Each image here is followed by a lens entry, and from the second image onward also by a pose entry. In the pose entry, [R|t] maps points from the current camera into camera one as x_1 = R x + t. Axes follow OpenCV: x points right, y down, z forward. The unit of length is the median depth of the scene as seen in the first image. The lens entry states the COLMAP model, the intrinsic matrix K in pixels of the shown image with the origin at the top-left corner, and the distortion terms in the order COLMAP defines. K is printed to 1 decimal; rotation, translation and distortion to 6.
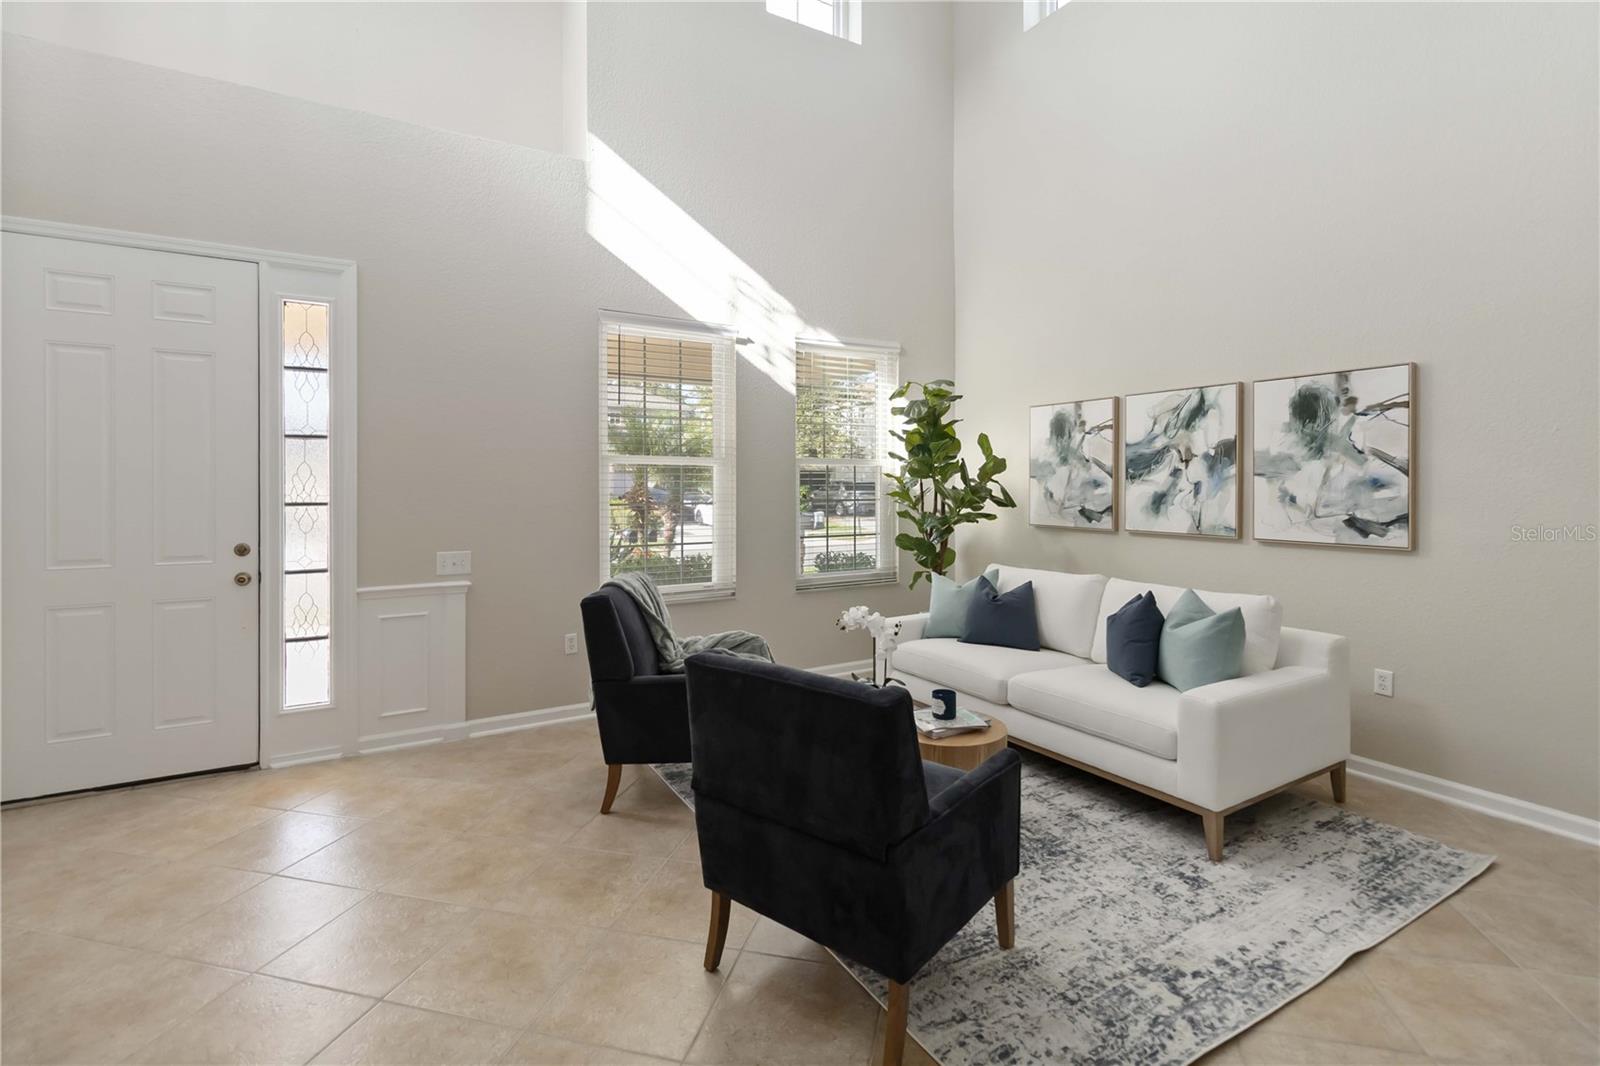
lens RADIAL K [[753.0, 0, 818.7], [0, 753.0, 482.0], [0, 0, 1]] dist [0.003536, -0.000649]
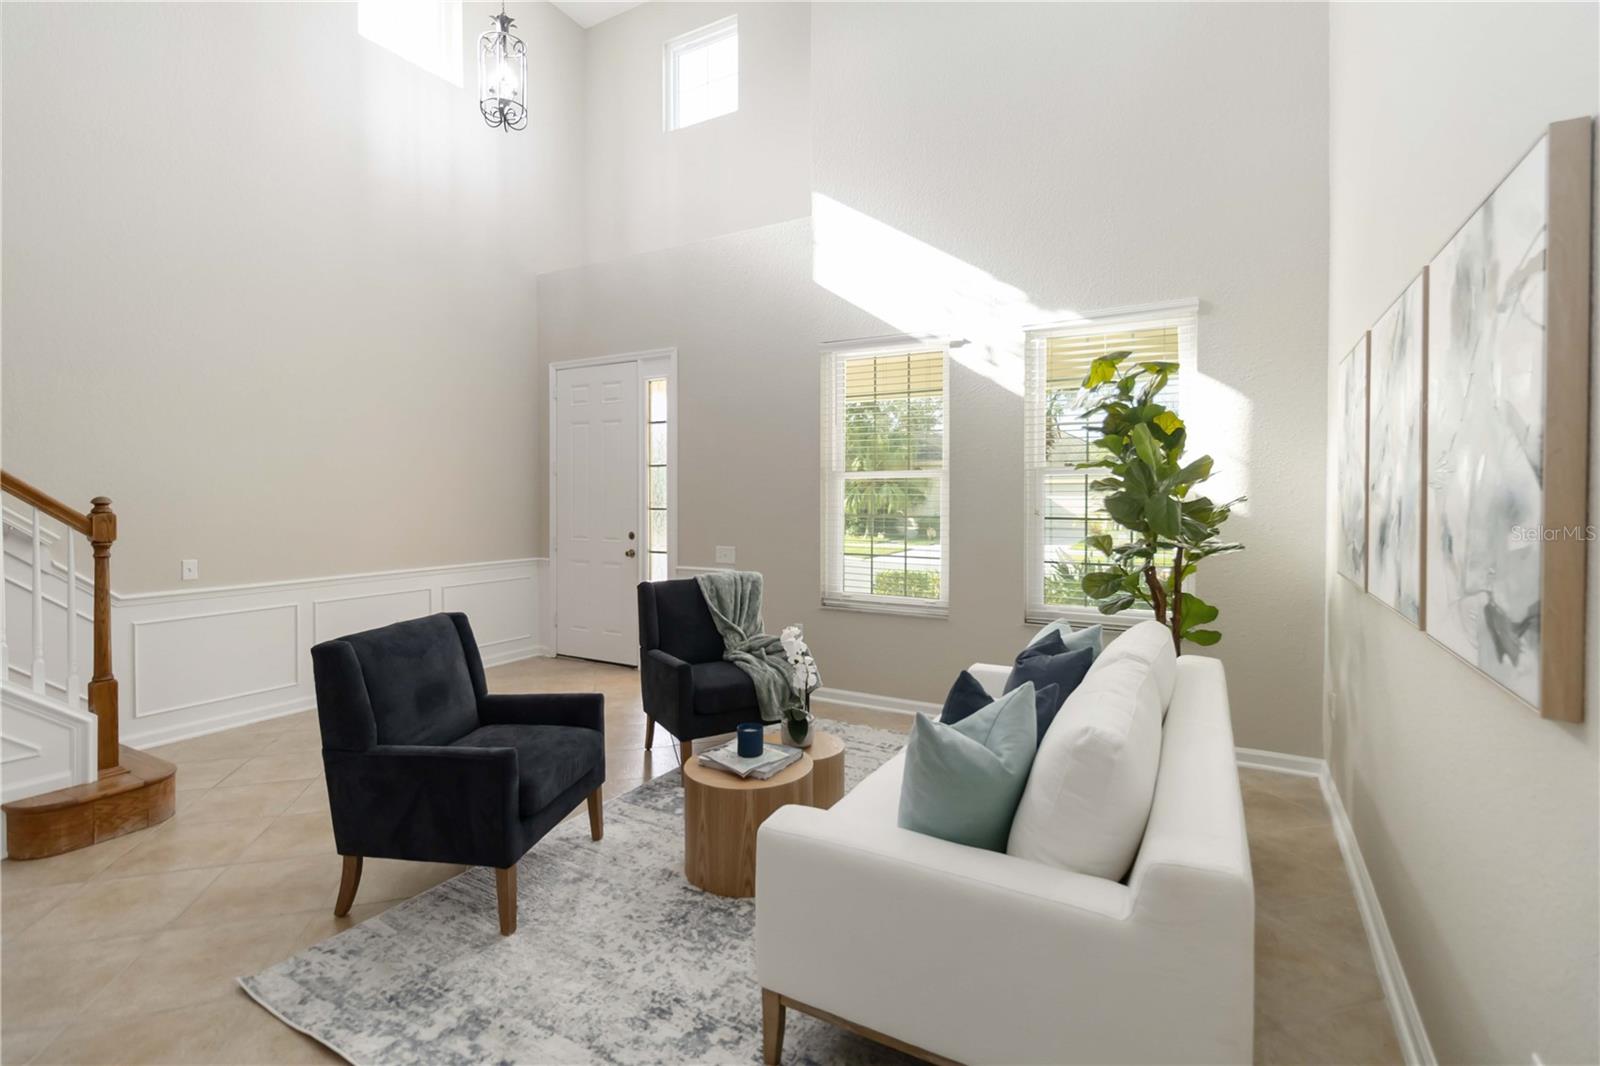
lens RADIAL K [[753.0, 0, 795.7], [0, 753.0, 489.8], [0, 0, 1]] dist [0.003536, -0.000649]
pose [[0.477721, -0.001493, -0.878510, 0.755314], [0.001483, 0.999999, -0.000893, -0.008005], [0.878510, -0.000876, 0.477723, 0.461208]]
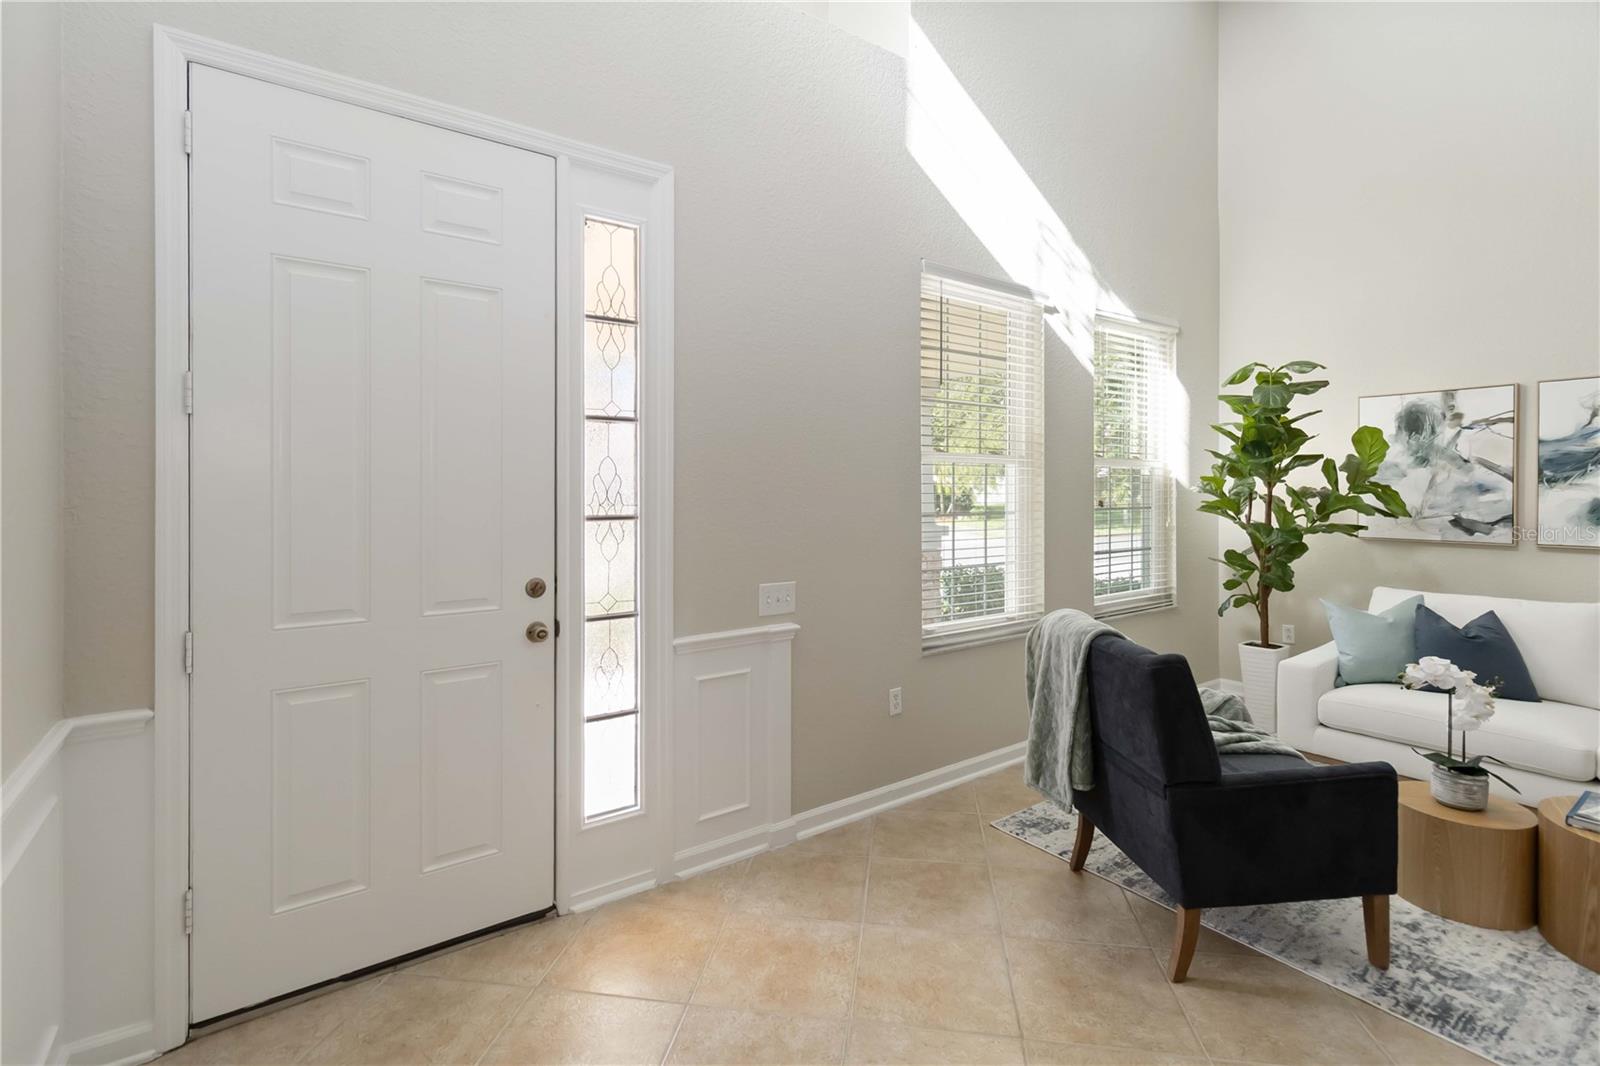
lens RADIAL K [[753.0, 0, 817.7], [0, 753.0, 488.6], [0, 0, 1]] dist [0.003536, -0.000649]
pose [[0.995911, -0.000167, 0.090344, -0.506190], [0.000108, 1.000000, 0.000657, 0.001829], [-0.090344, -0.000645, 0.995910, 0.278408]]
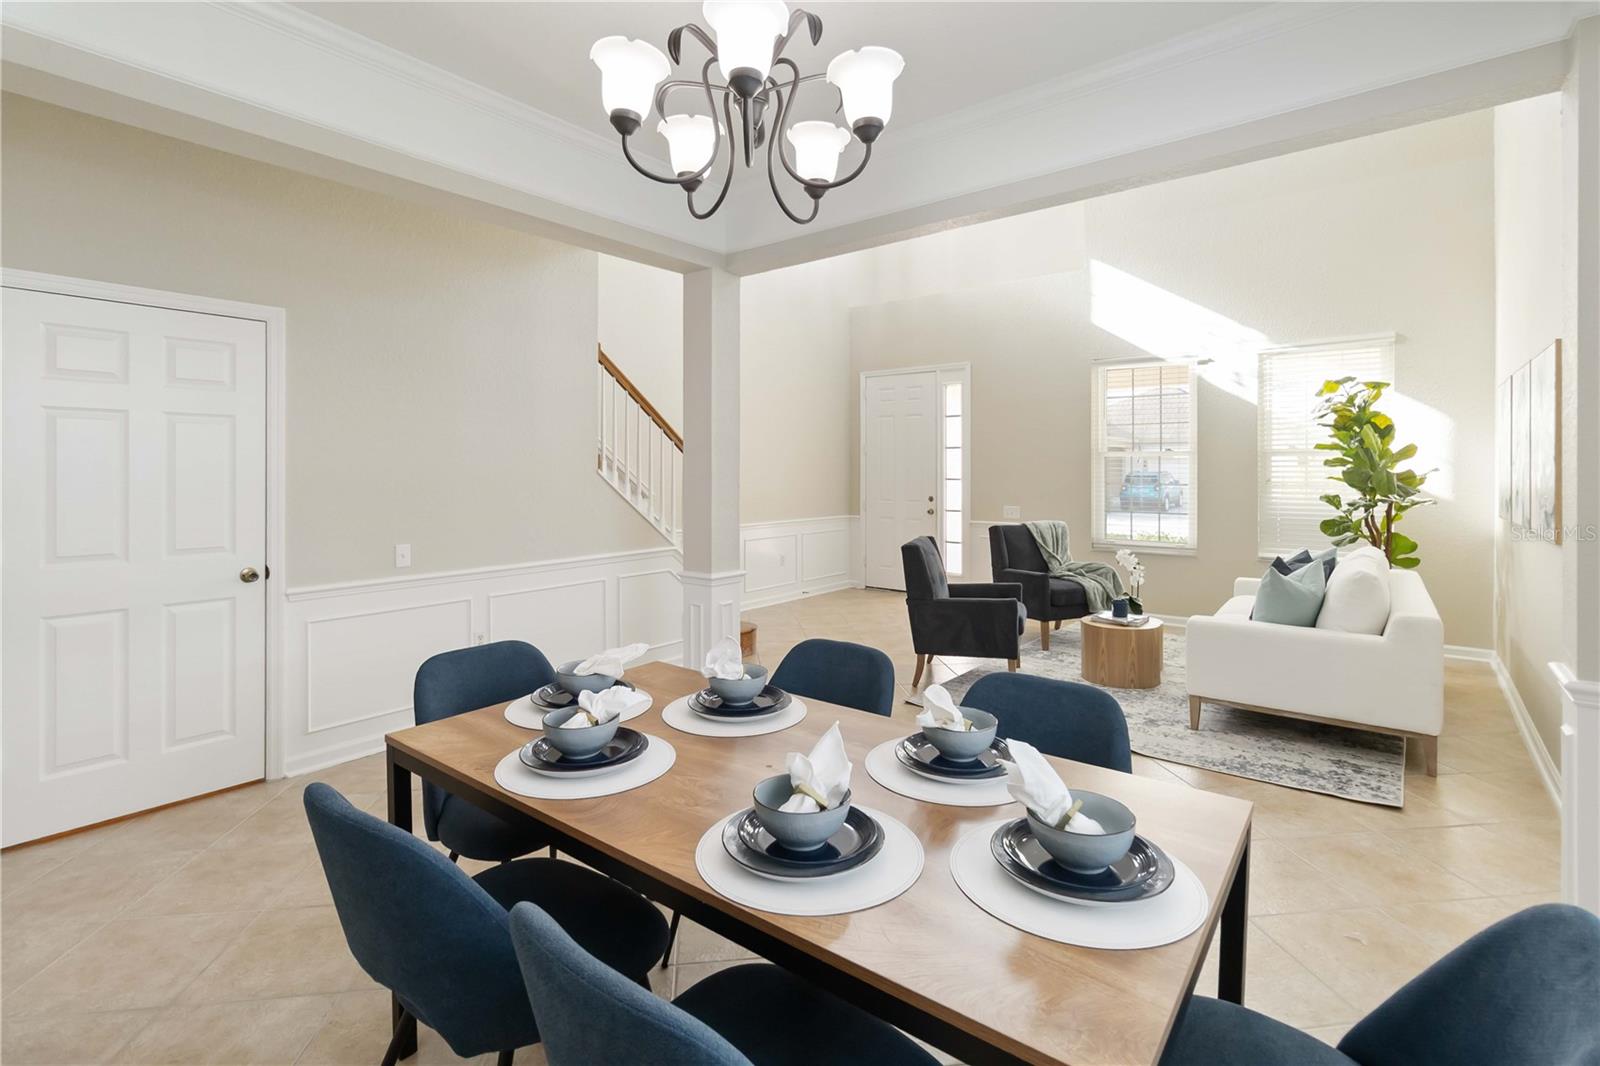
lens RADIAL K [[753.0, 0, 797.6], [0, 753.0, 470.2], [0, 0, 1]] dist [0.003536, -0.000649]
pose [[0.350381, 0.003688, -0.936600, 1.068503], [-0.001506, 0.999993, 0.003374, -0.003029], [0.936606, 0.000228, 0.350384, -0.150201]]
